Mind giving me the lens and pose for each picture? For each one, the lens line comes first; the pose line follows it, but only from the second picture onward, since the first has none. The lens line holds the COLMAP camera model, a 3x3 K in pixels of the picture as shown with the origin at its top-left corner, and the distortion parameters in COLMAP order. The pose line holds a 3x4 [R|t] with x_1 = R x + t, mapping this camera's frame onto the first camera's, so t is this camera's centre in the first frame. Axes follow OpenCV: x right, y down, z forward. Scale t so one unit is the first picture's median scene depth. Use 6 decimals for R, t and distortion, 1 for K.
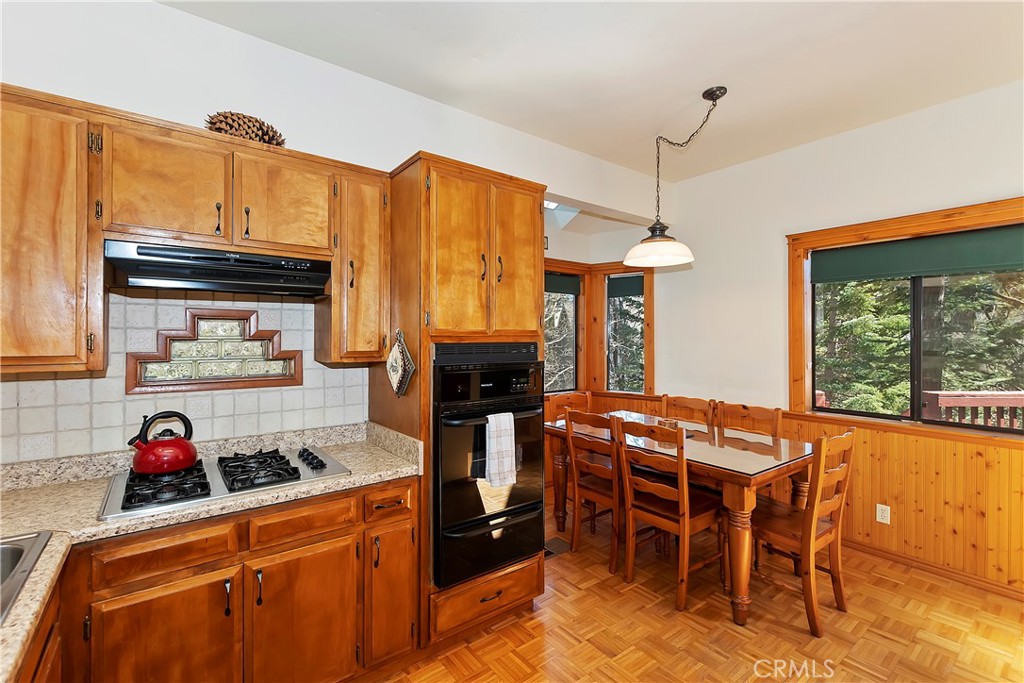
lens RADIAL K [[448.2, 0, 504.4], [0, 448.2, 338.3], [0, 0, 1]] dist [0.001094, -0.000557]
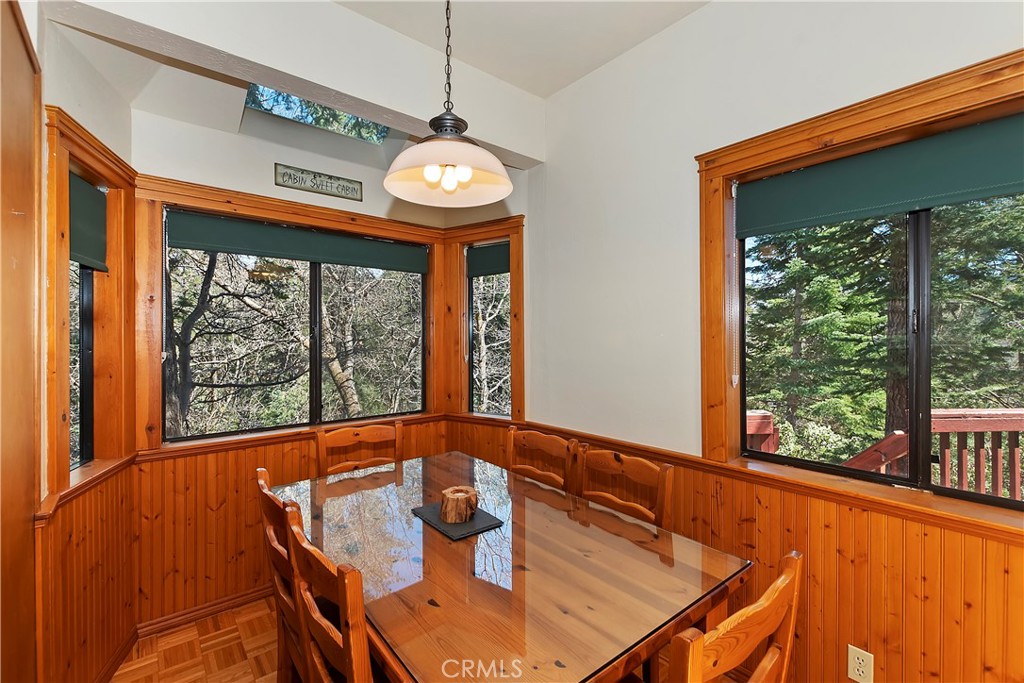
lens RADIAL K [[448.2, 0, 506.1], [0, 448.2, 338.2], [0, 0, 1]] dist [0.001094, -0.000557]
pose [[0.998858, -0.002697, 0.047696, 0.273577], [0.002828, 0.999992, -0.002693, 0.005356], [-0.047689, 0.002825, 0.998858, 0.333184]]
